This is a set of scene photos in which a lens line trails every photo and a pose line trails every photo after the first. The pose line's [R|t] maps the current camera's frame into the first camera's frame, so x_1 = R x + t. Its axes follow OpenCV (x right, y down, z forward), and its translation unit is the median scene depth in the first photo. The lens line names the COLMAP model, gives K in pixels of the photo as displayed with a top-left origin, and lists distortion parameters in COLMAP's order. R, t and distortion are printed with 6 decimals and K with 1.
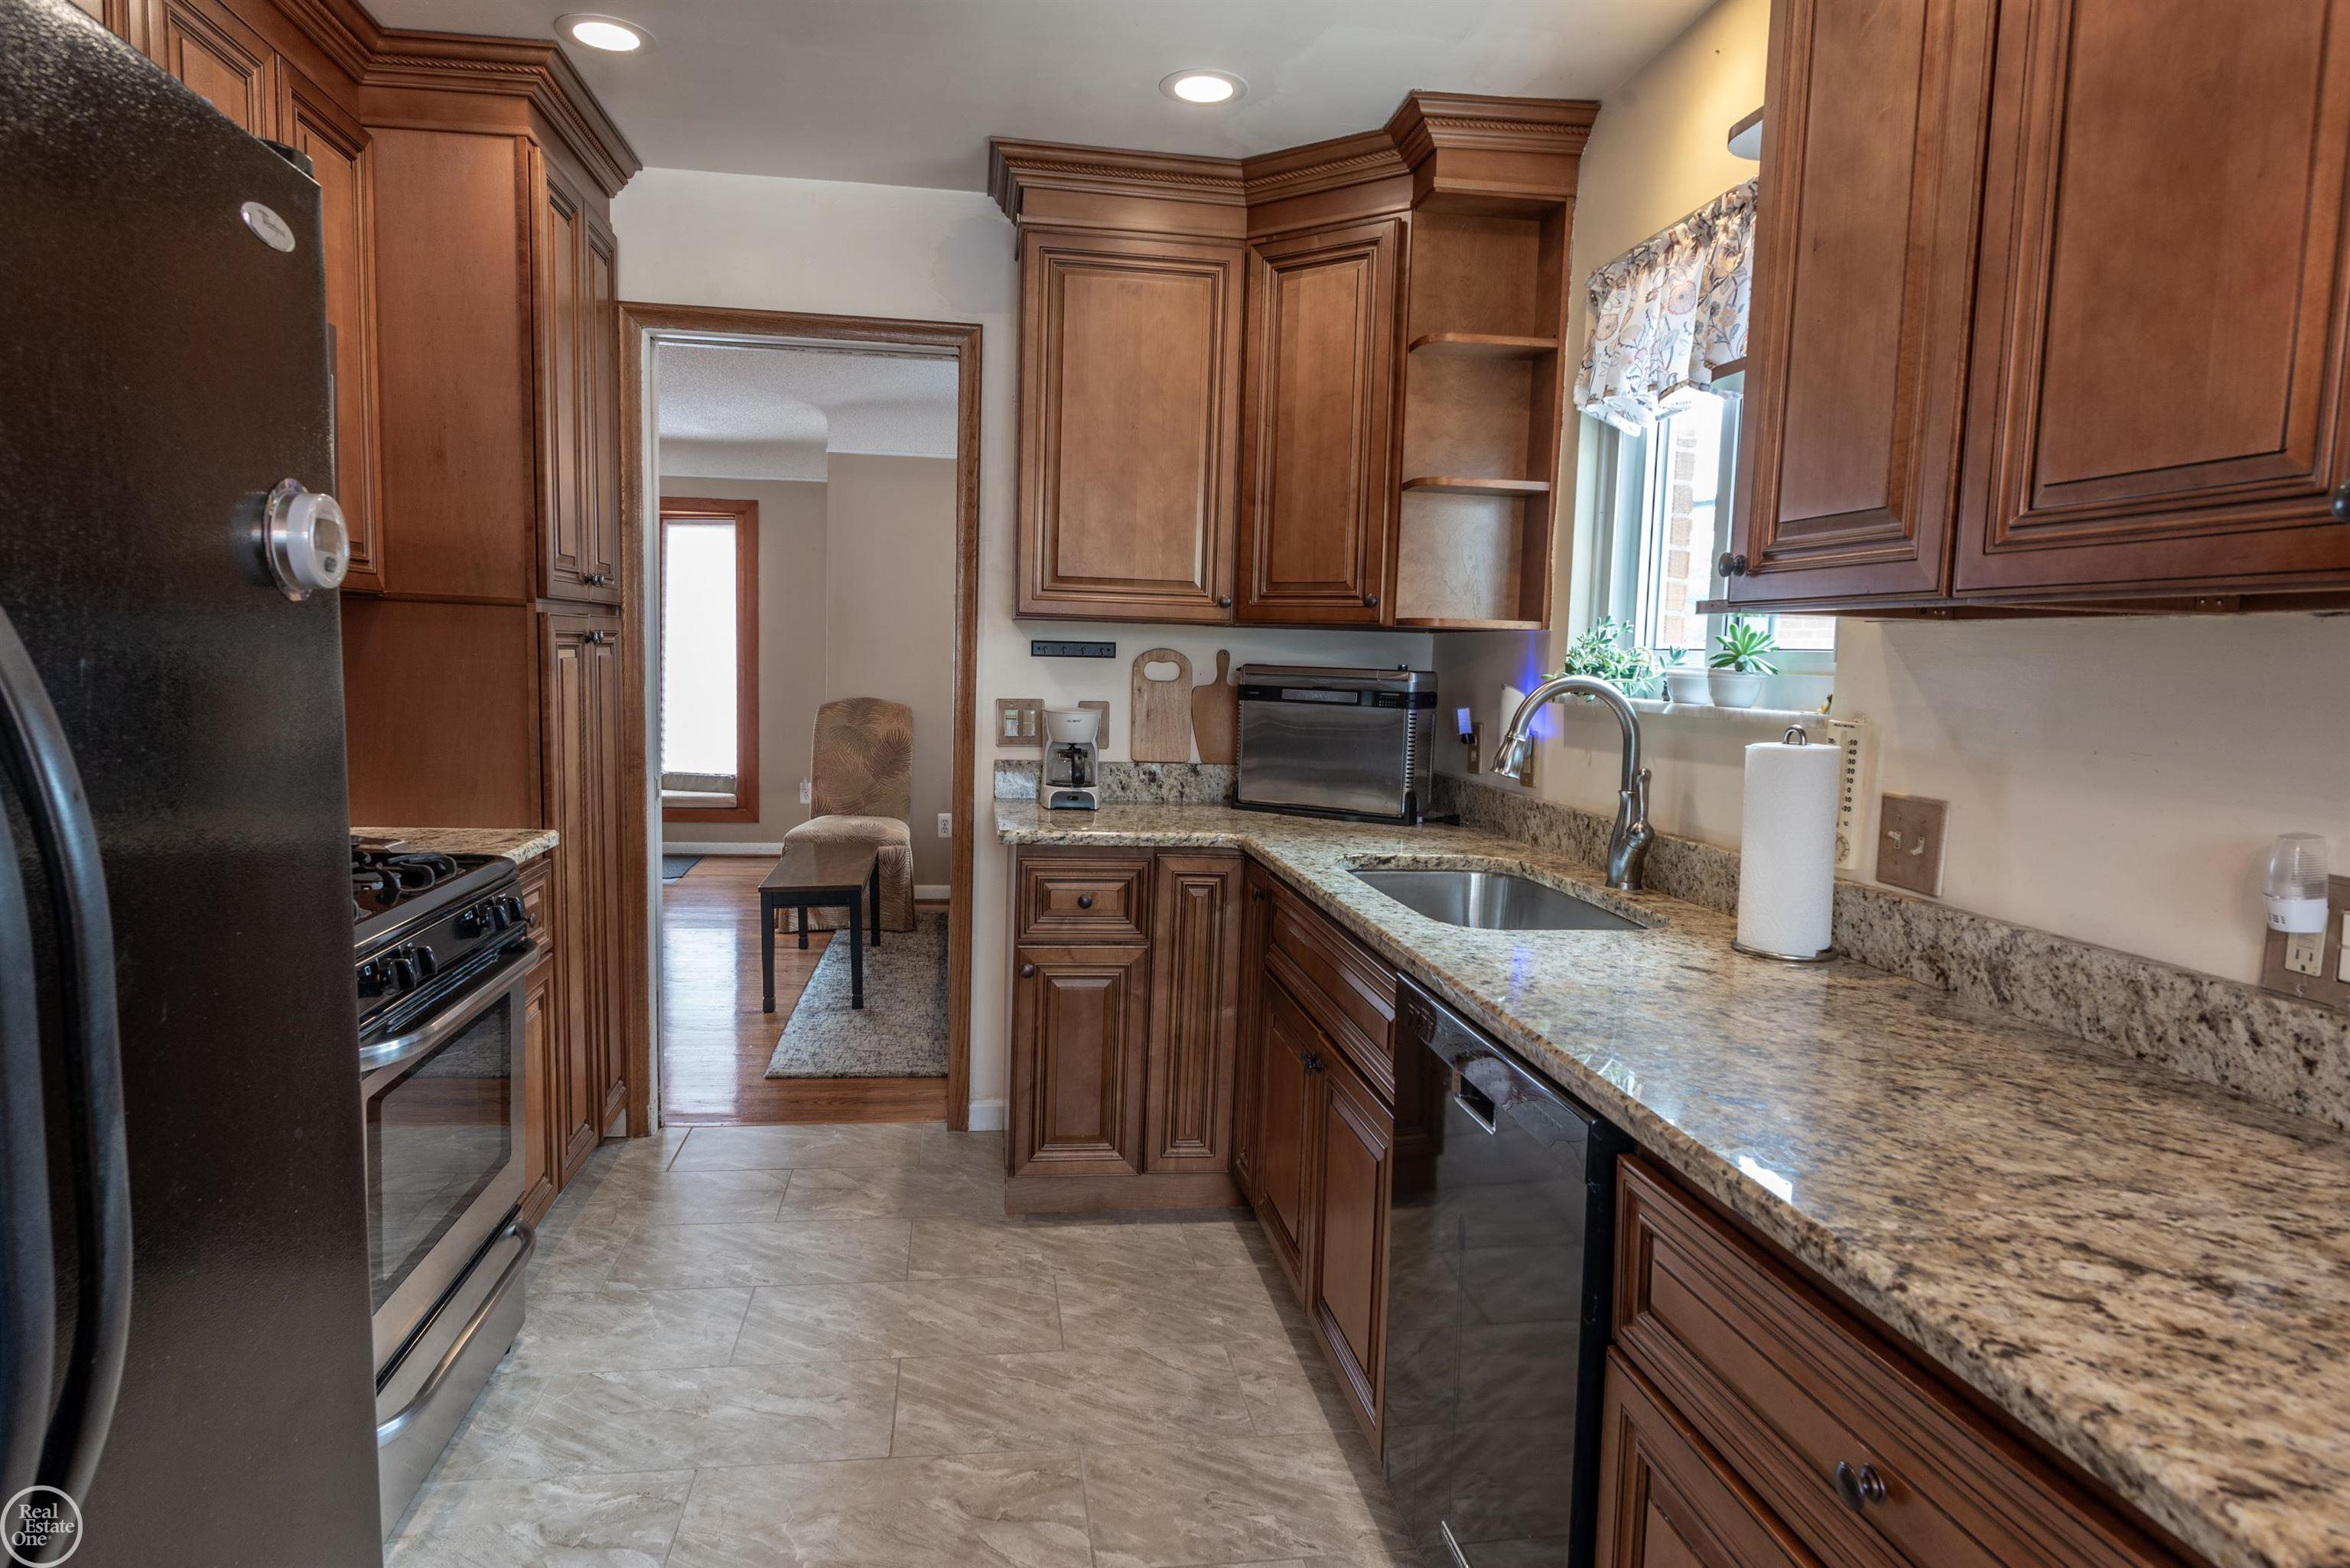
lens RADIAL K [[1336.4, 0, 1175.0], [0, 1336.4, 784.0], [0, 0, 1]] dist [-0.000494, 0.000305]
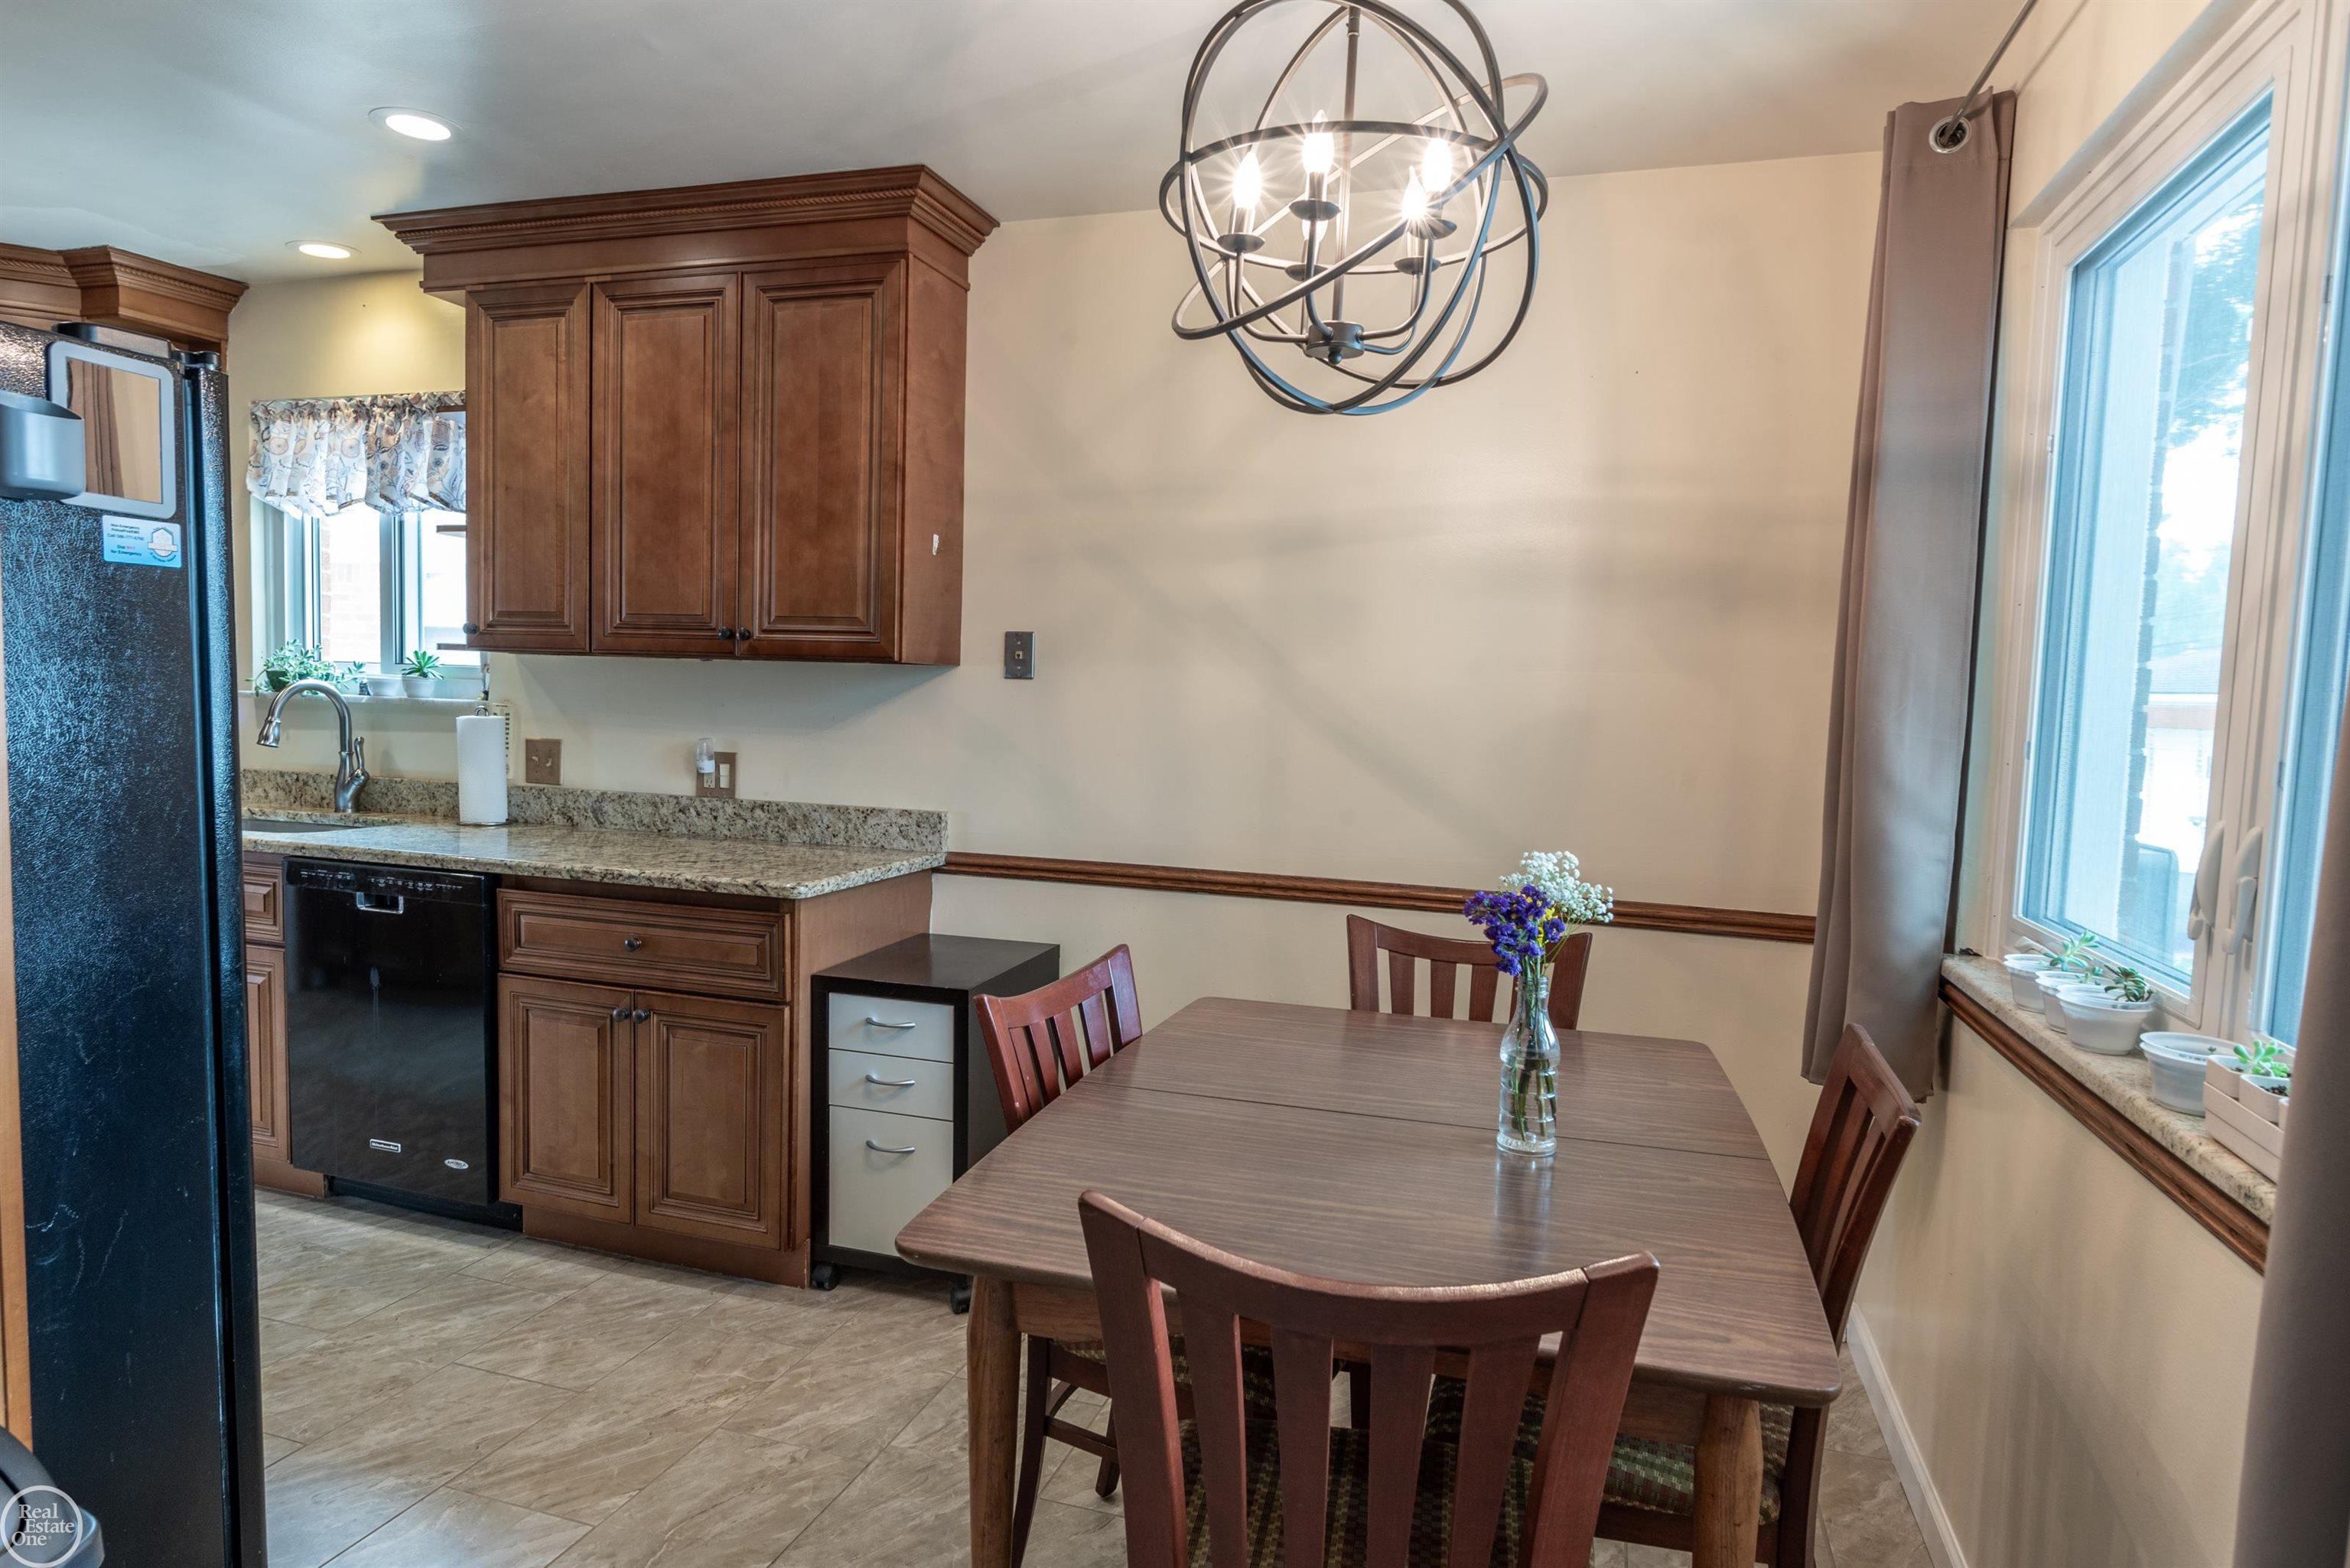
lens RADIAL K [[1322.8, 0, 1175.0], [0, 1322.8, 784.0], [0, 0, 1]] dist [-0.005179, 0.000816]
pose [[0.435043, -0.077809, 0.897042, -0.861301], [0.069443, 0.996191, 0.052730, 0.038686], [-0.897728, 0.039354, 0.438789, -0.774255]]
